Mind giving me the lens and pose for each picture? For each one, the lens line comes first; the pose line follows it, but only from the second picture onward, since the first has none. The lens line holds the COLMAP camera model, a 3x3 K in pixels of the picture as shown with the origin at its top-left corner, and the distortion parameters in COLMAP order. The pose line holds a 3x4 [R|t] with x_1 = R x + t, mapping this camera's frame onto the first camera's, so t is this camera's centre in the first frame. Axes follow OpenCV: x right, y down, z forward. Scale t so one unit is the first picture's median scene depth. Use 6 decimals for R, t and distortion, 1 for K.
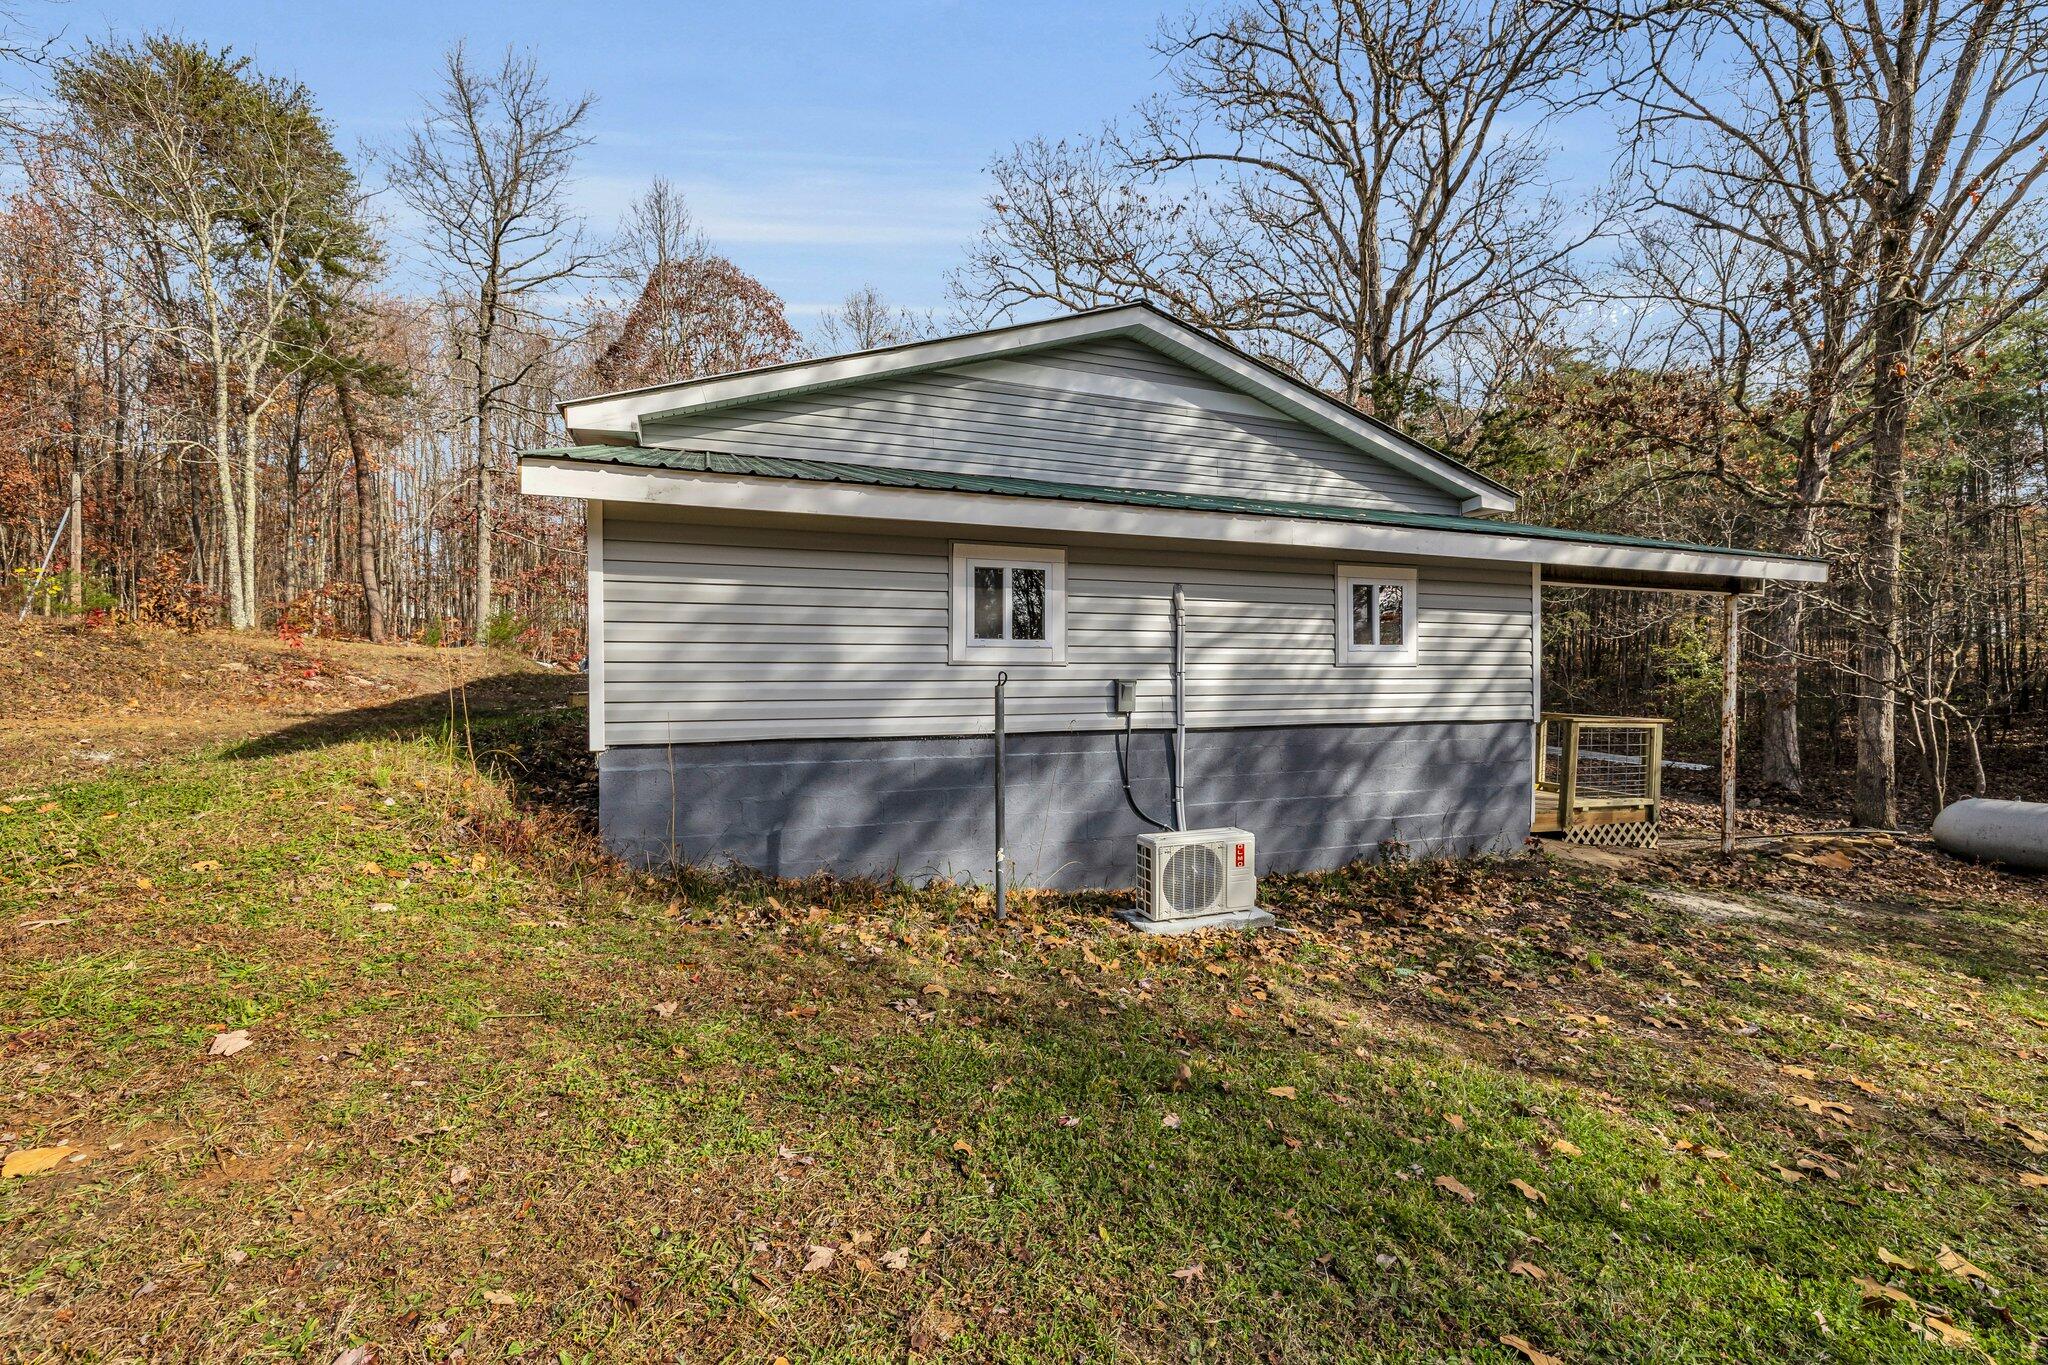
lens RADIAL K [[872.0, 0, 1032.7], [0, 872.0, 680.5], [0, 0, 1]] dist [-0.001647, 0.000728]
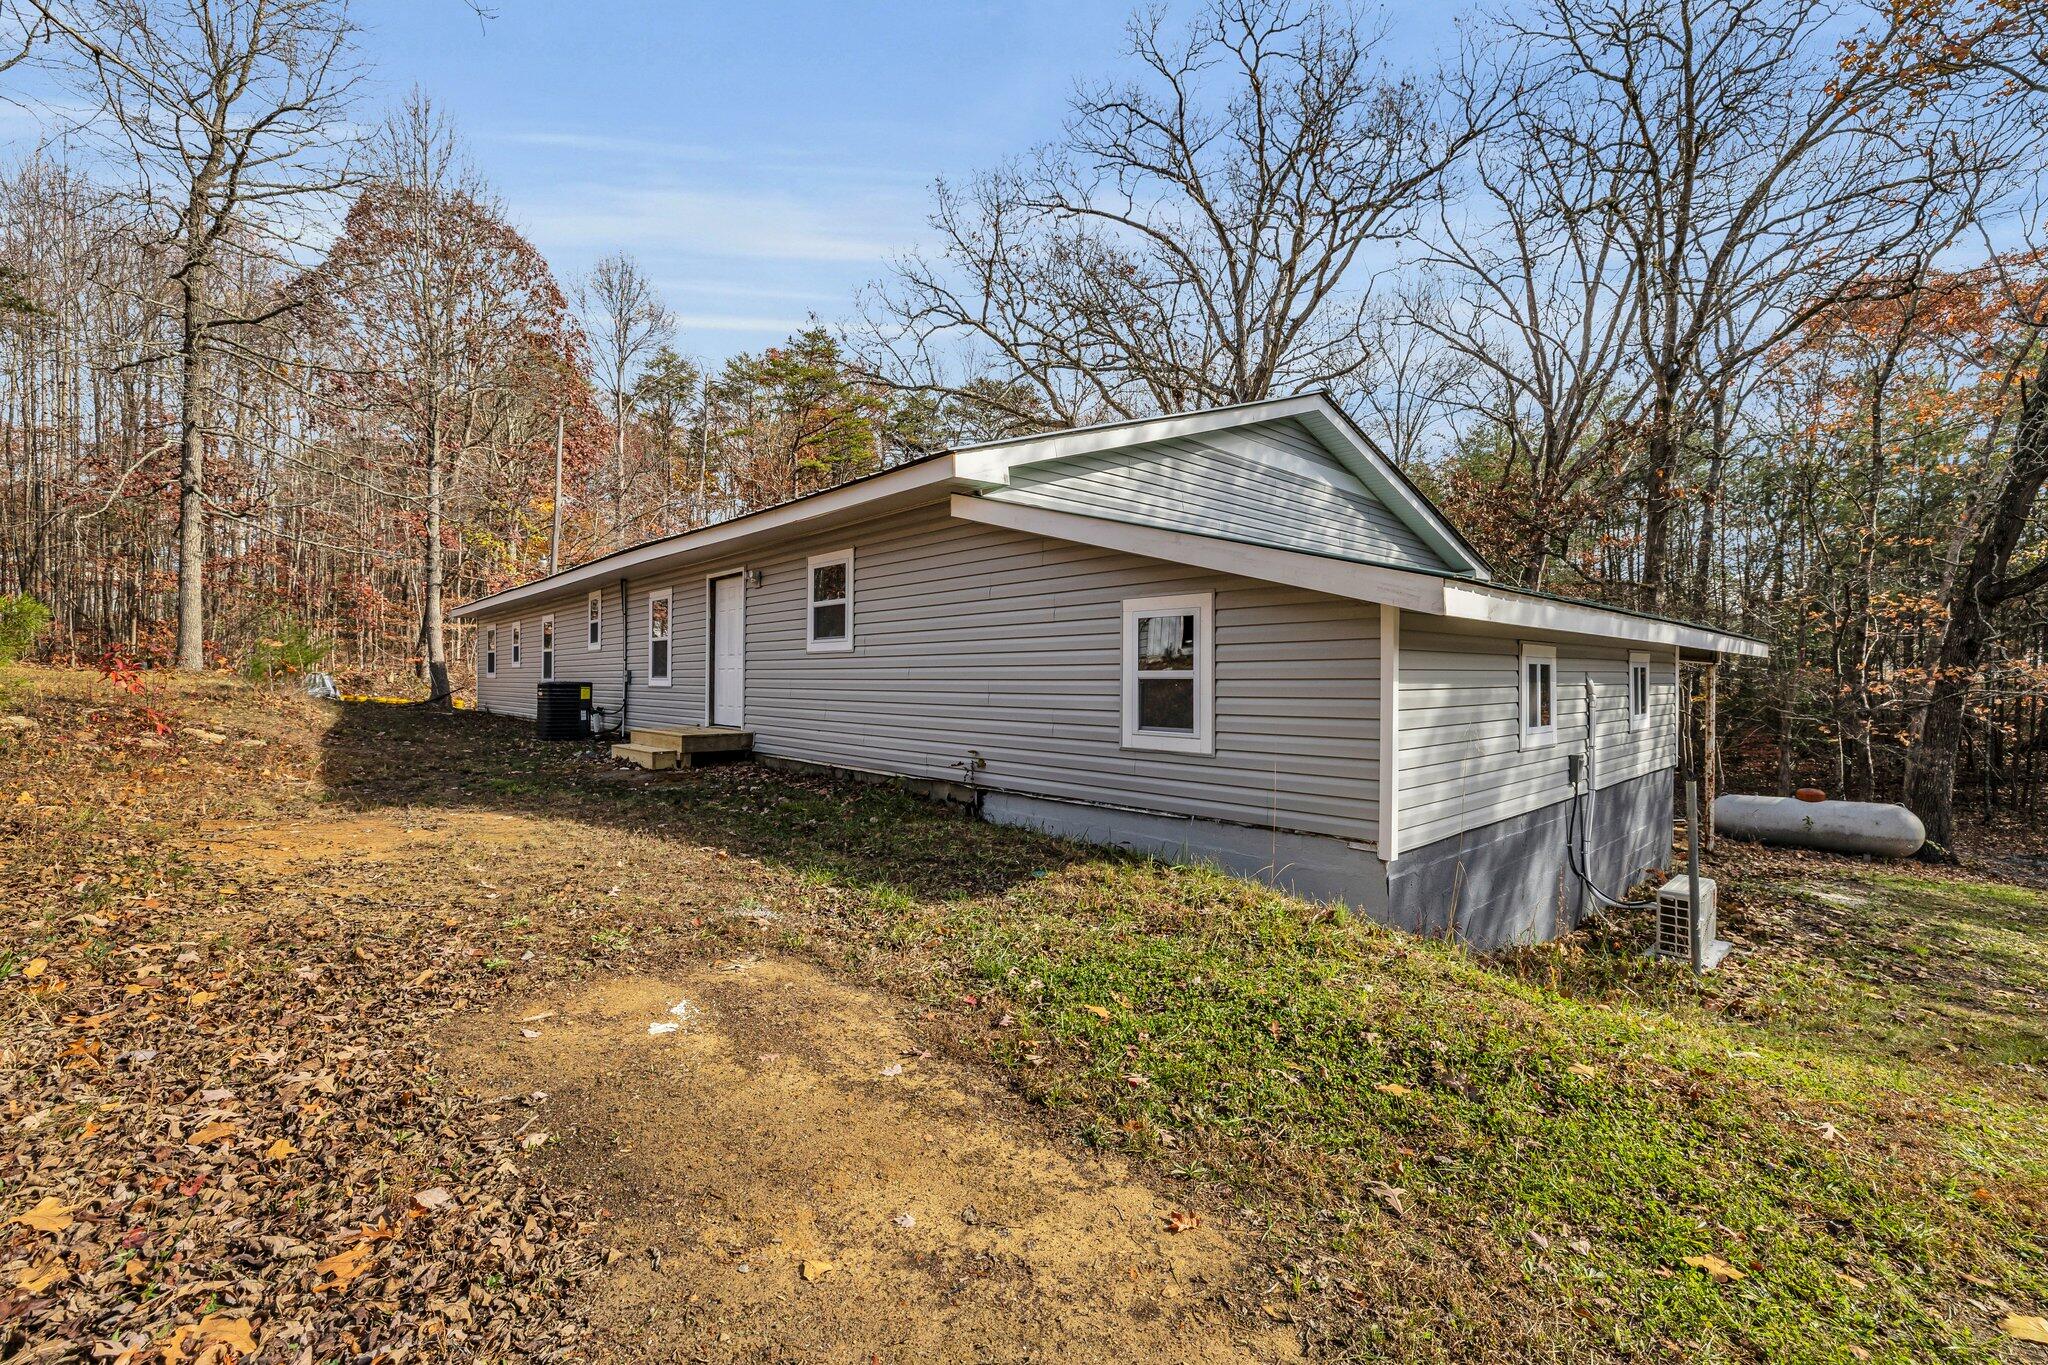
lens RADIAL K [[872.0, 0, 1026.0], [0, 872.0, 678.6], [0, 0, 1]] dist [-0.001647, 0.000728]
pose [[0.925167, -0.000012, 0.379561, -0.865112], [0.002015, 0.999986, -0.004881, -0.083618], [-0.379556, 0.005280, 0.925154, 0.156766]]
